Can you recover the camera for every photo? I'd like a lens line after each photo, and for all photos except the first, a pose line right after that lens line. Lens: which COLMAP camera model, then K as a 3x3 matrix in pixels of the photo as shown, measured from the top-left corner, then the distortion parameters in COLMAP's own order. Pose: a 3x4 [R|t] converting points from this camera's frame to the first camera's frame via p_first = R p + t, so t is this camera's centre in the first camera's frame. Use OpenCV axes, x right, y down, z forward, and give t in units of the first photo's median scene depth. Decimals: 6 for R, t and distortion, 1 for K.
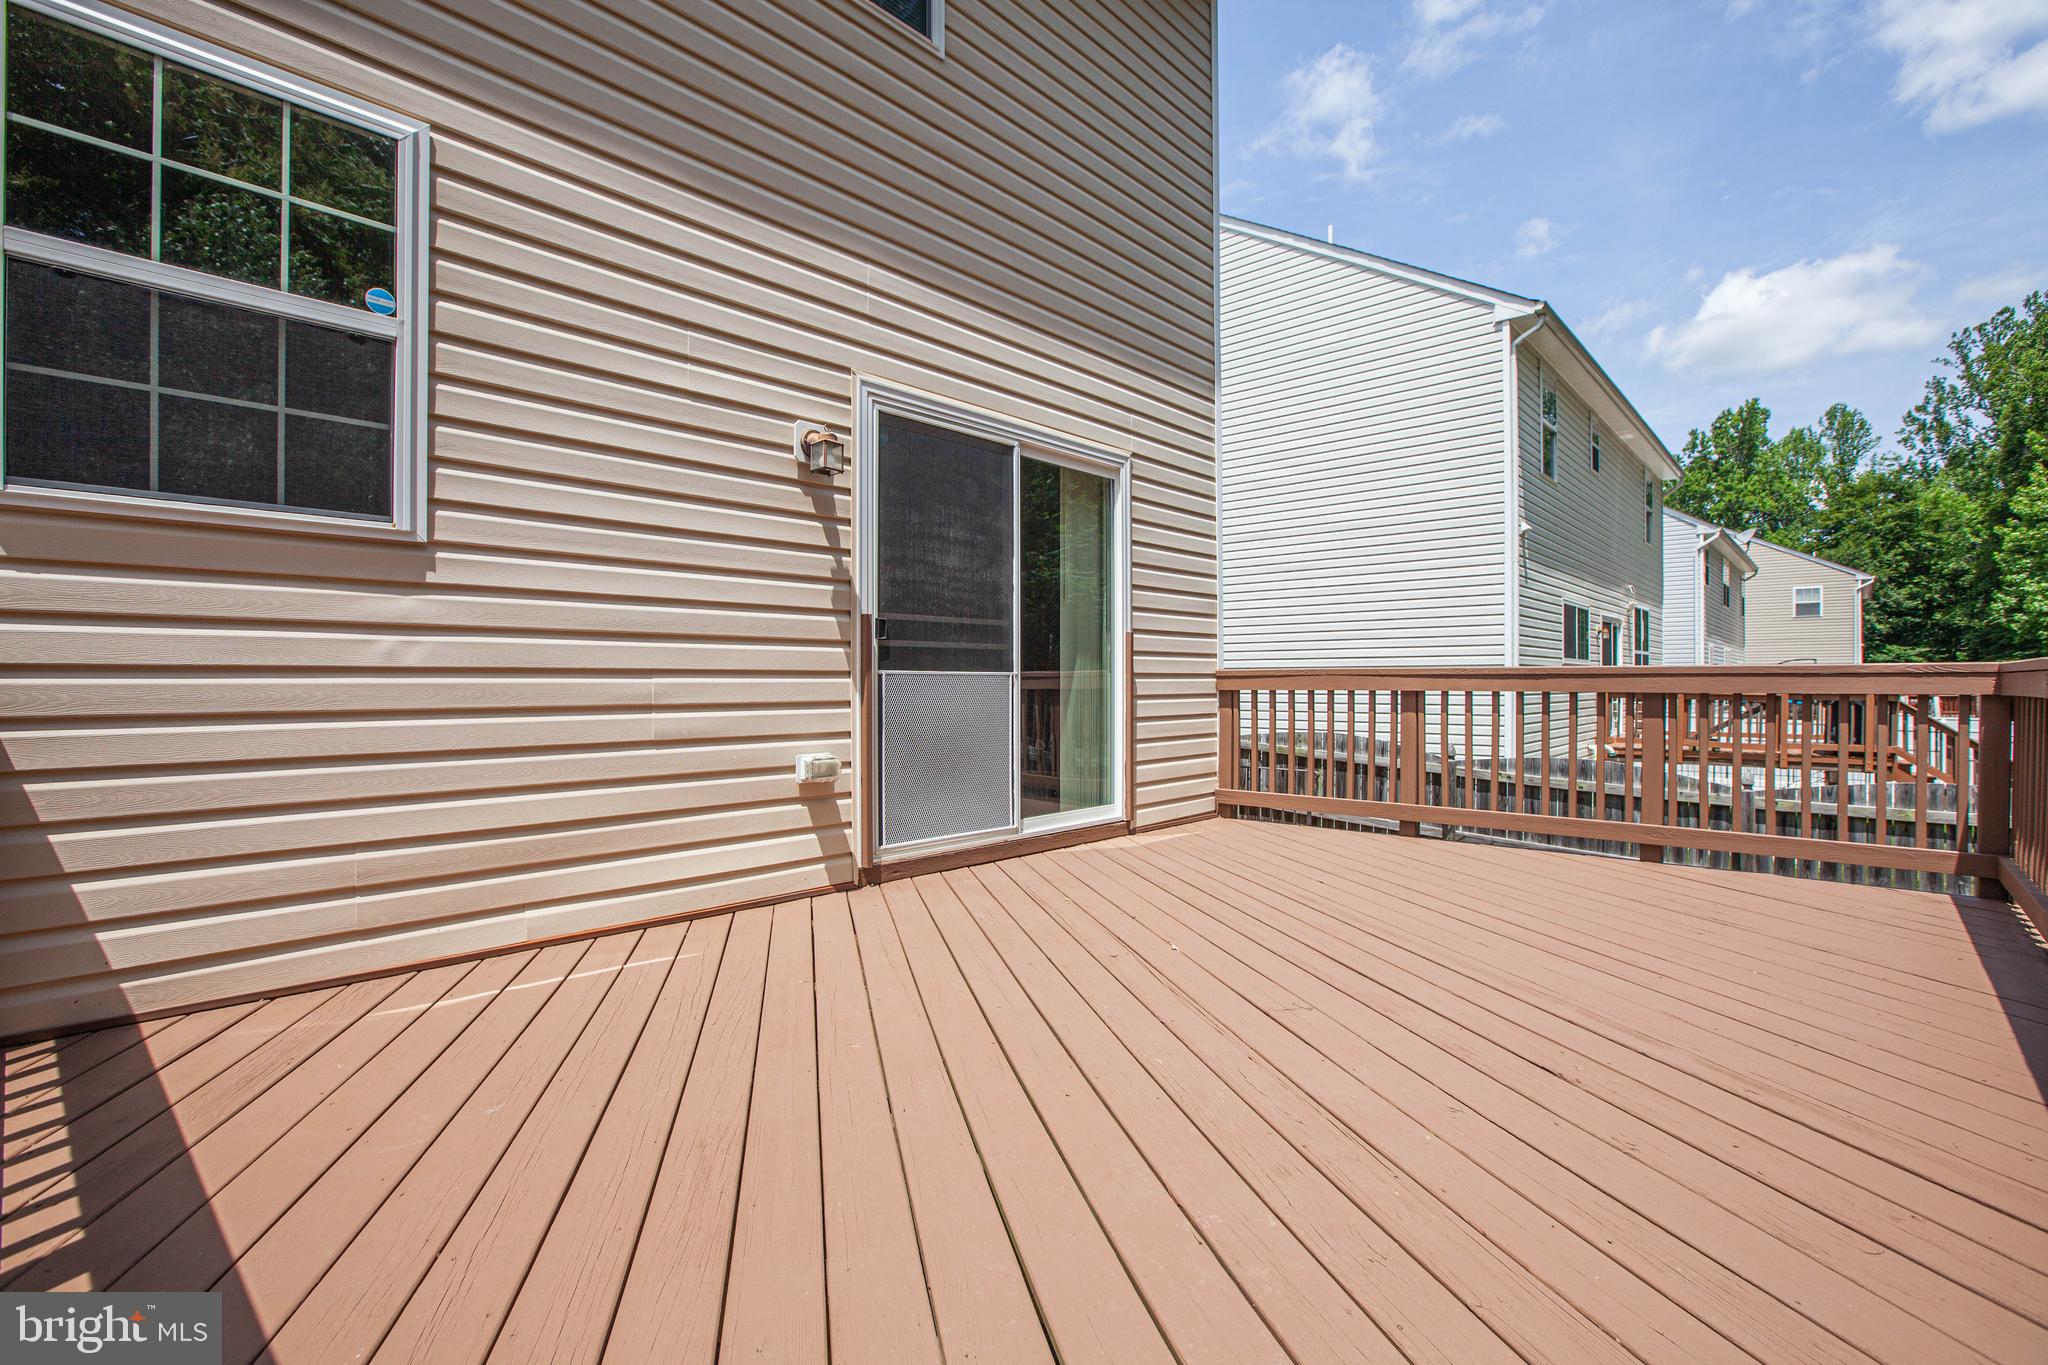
lens RADIAL K [[936.1, 0, 1017.7], [0, 936.1, 640.1], [0, 0, 1]] dist [-0.003375, -0.000032]
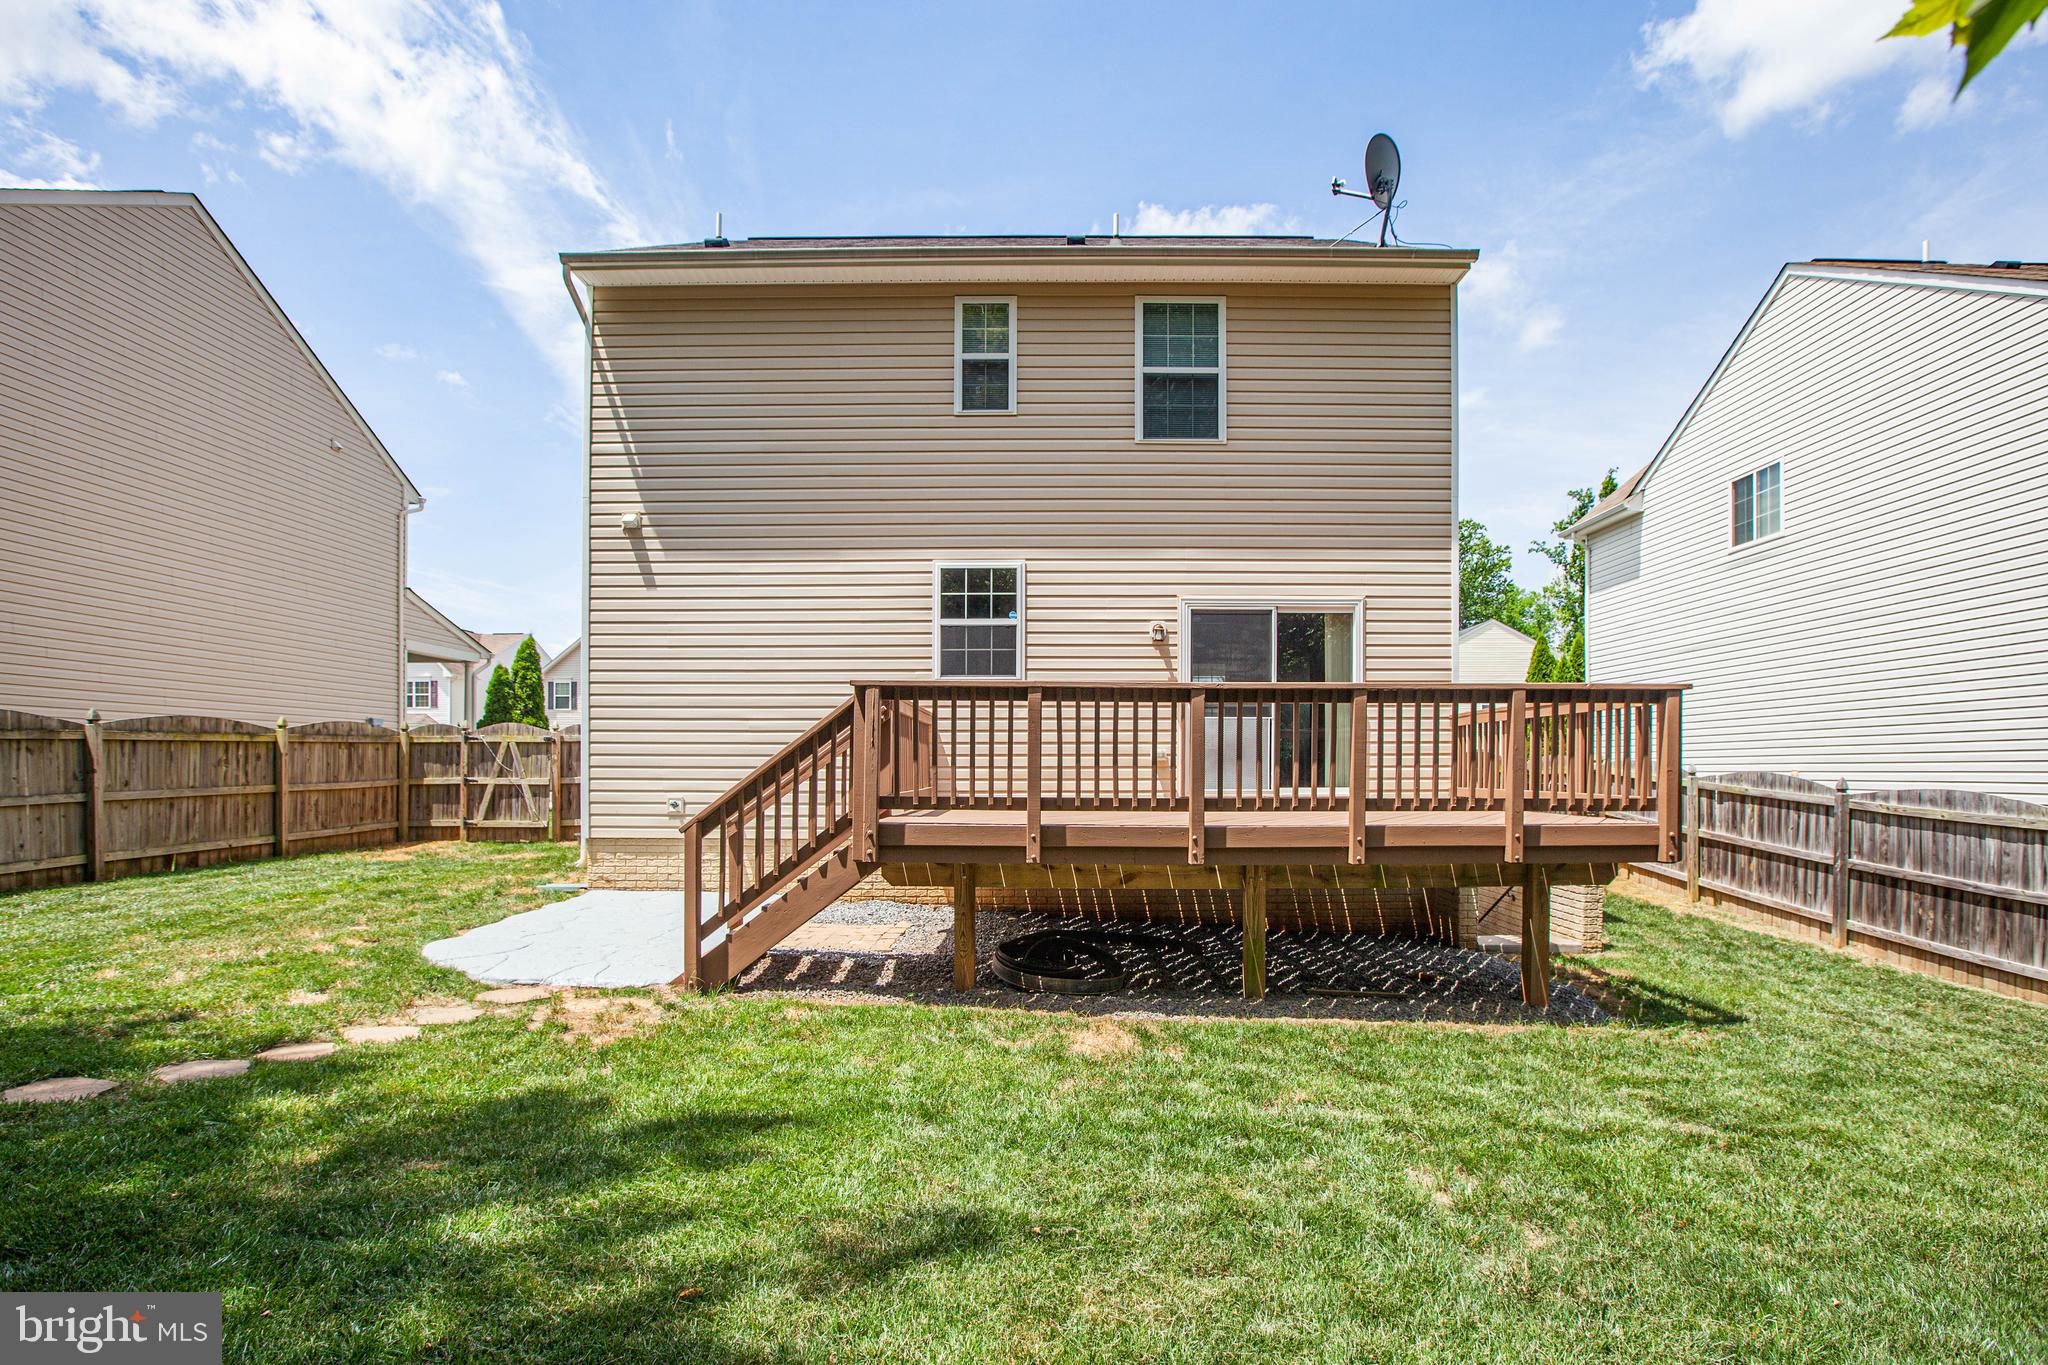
lens RADIAL K [[979.3, 0, 1030.9], [0, 979.3, 770.3], [0, 0, 1]] dist [-0.025151, 0.001096]
pose [[0.684247, 0.003541, -0.729242, 1.459150], [0.028338, 0.999104, 0.031440, 0.080666], [0.728699, -0.042178, 0.683534, -1.067053]]
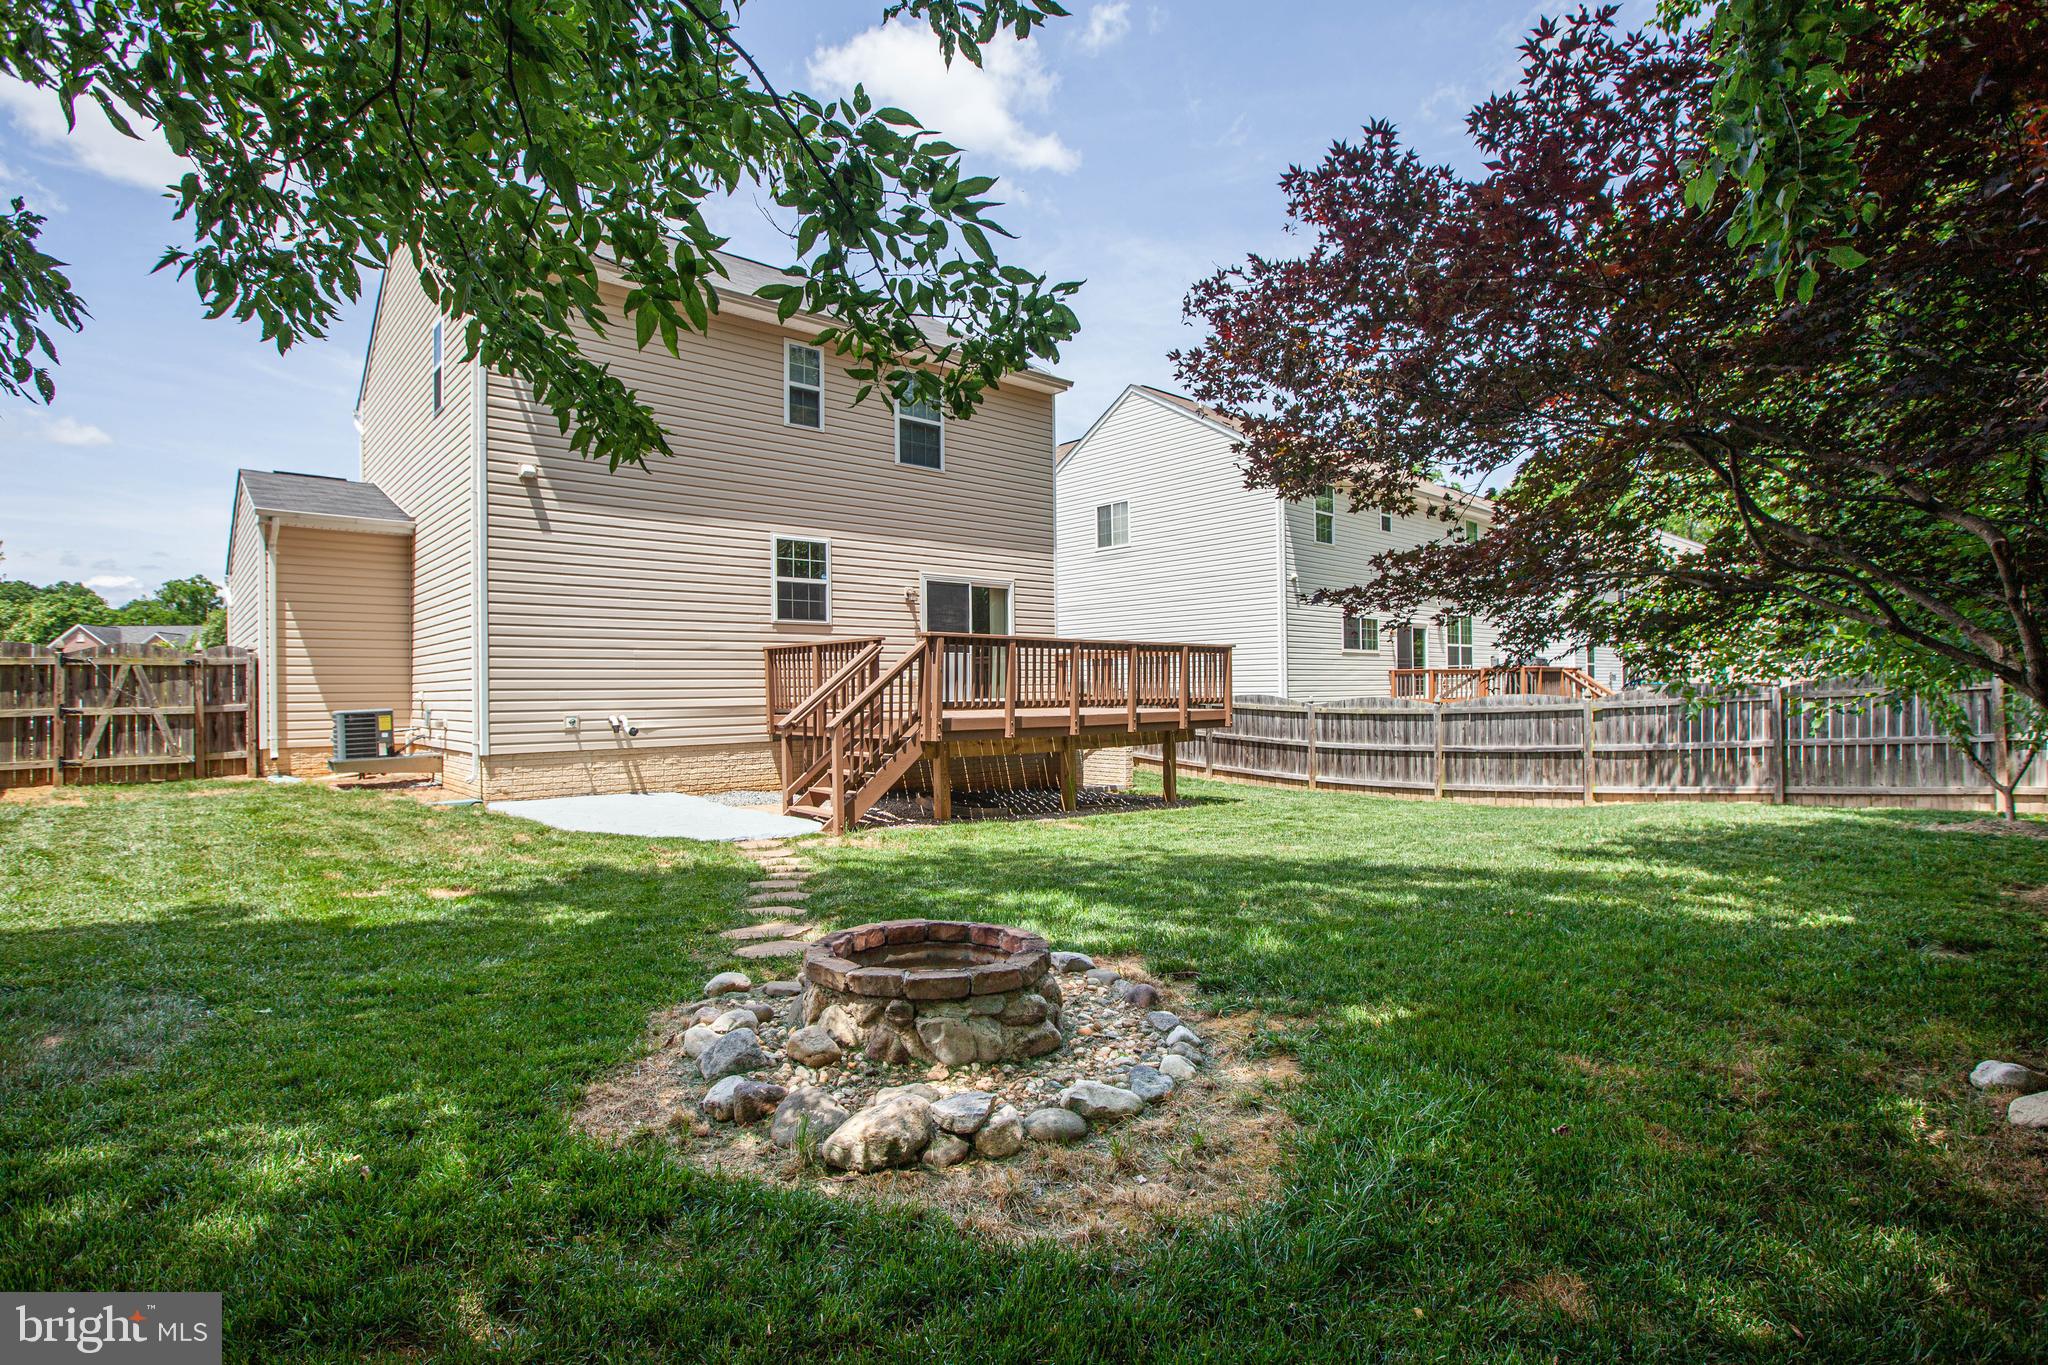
lens RADIAL K [[1015.5, 0, 1024.0], [0, 1015.5, 682.5], [0, 0, 1]] dist [-0.021843, 0.000762]
pose [[0.996389, -0.011489, -0.084123, 0.566595], [0.014173, 0.999407, 0.031376, 0.028947], [0.083712, -0.032455, 0.995961, -2.964045]]
